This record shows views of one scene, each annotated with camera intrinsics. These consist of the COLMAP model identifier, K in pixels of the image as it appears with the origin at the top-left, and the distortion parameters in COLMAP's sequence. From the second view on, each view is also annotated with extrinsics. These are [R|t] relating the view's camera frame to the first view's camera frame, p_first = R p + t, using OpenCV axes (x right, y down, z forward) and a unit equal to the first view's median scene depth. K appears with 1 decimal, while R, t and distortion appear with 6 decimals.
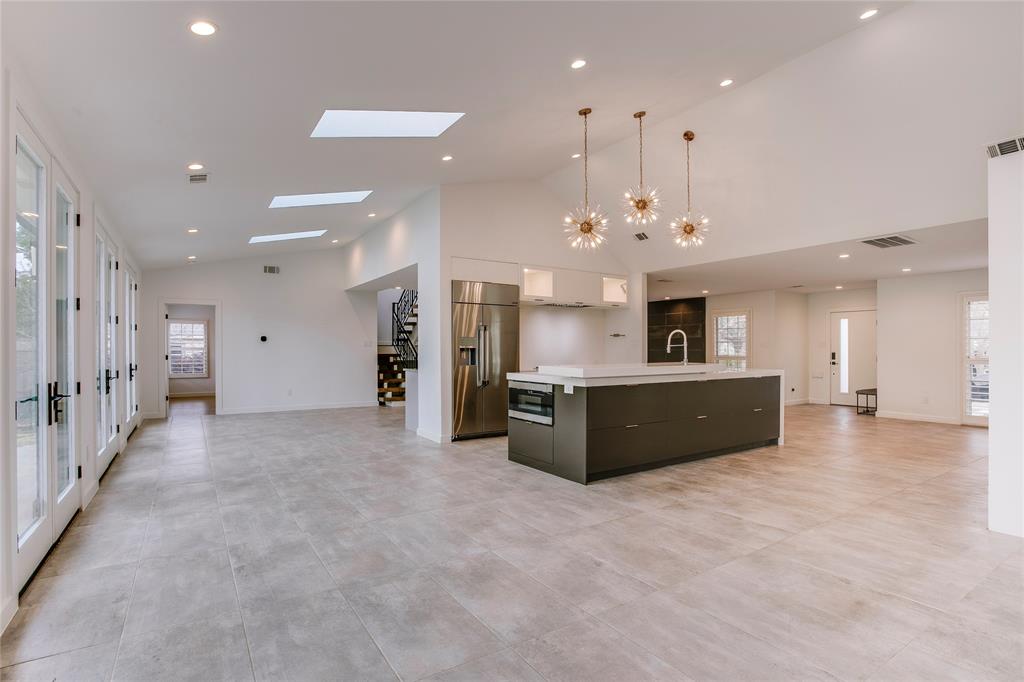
lens RADIAL K [[505.5, 0, 504.3], [0, 505.5, 350.5], [0, 0, 1]] dist [-0.040339, 0.030358]
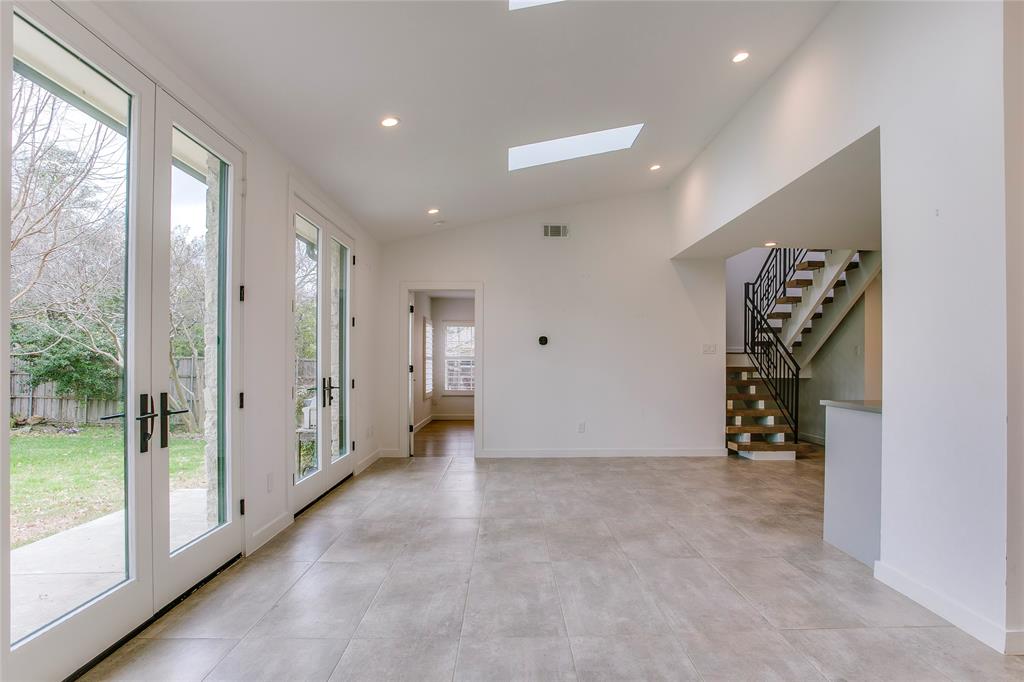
lens RADIAL K [[533.3, 0, 511.3], [0, 533.3, 361.2], [0, 0, 1]] dist [-0.000694, 0.000023]
pose [[0.844705, 0.003066, -0.535223, -0.201105], [-0.006359, 0.999971, -0.004306, 0.007488], [0.535194, 0.007041, 0.844700, 0.537061]]
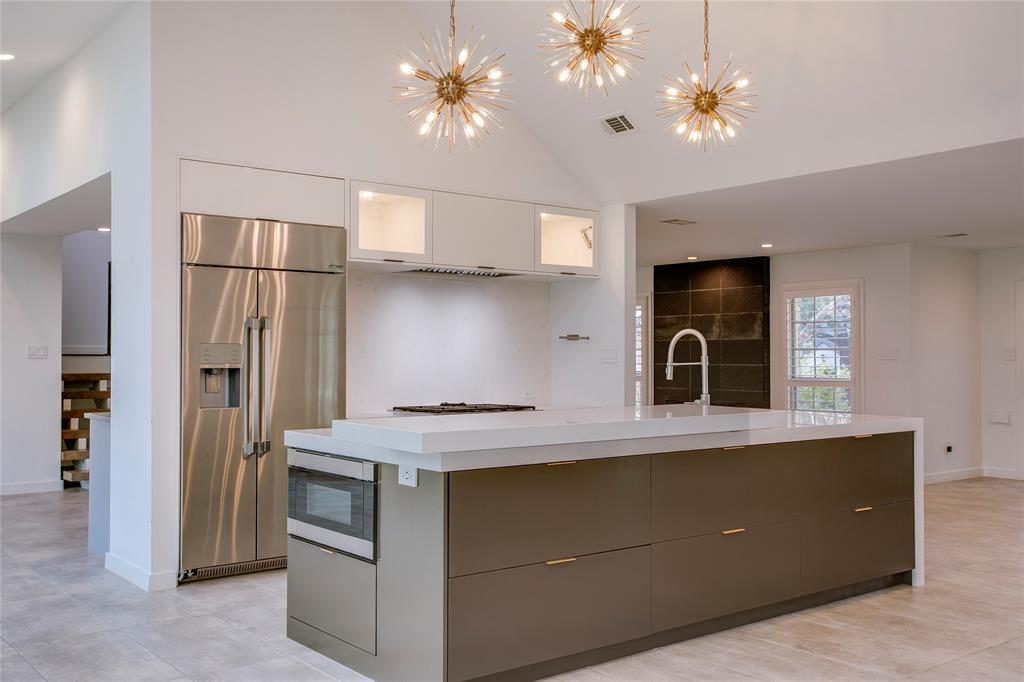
lens RADIAL K [[980.5, 0, 480.9], [0, 980.5, 343.1], [0, 0, 1]] dist [0.051360, 0.003848]
pose [[0.997055, 0.002809, 0.076641, 0.086853], [-0.001679, 0.999889, -0.014807, -0.014228], [-0.076674, 0.014634, 0.996949, 0.129214]]
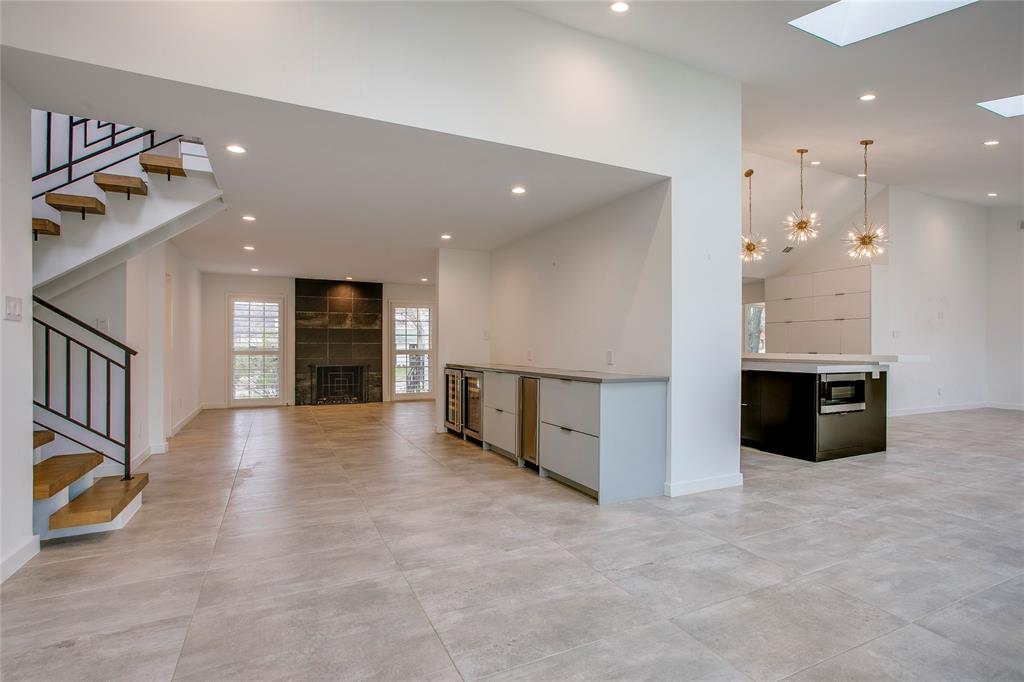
lens RADIAL K [[505.5, 0, 504.3], [0, 505.5, 350.5], [0, 0, 1]] dist [-0.040339, 0.030358]
pose [[0.124349, -0.007960, 0.992207, -0.773211], [0.000901, 0.999968, 0.007910, 0.007059], [-0.992238, -0.000090, 0.124352, 1.177017]]
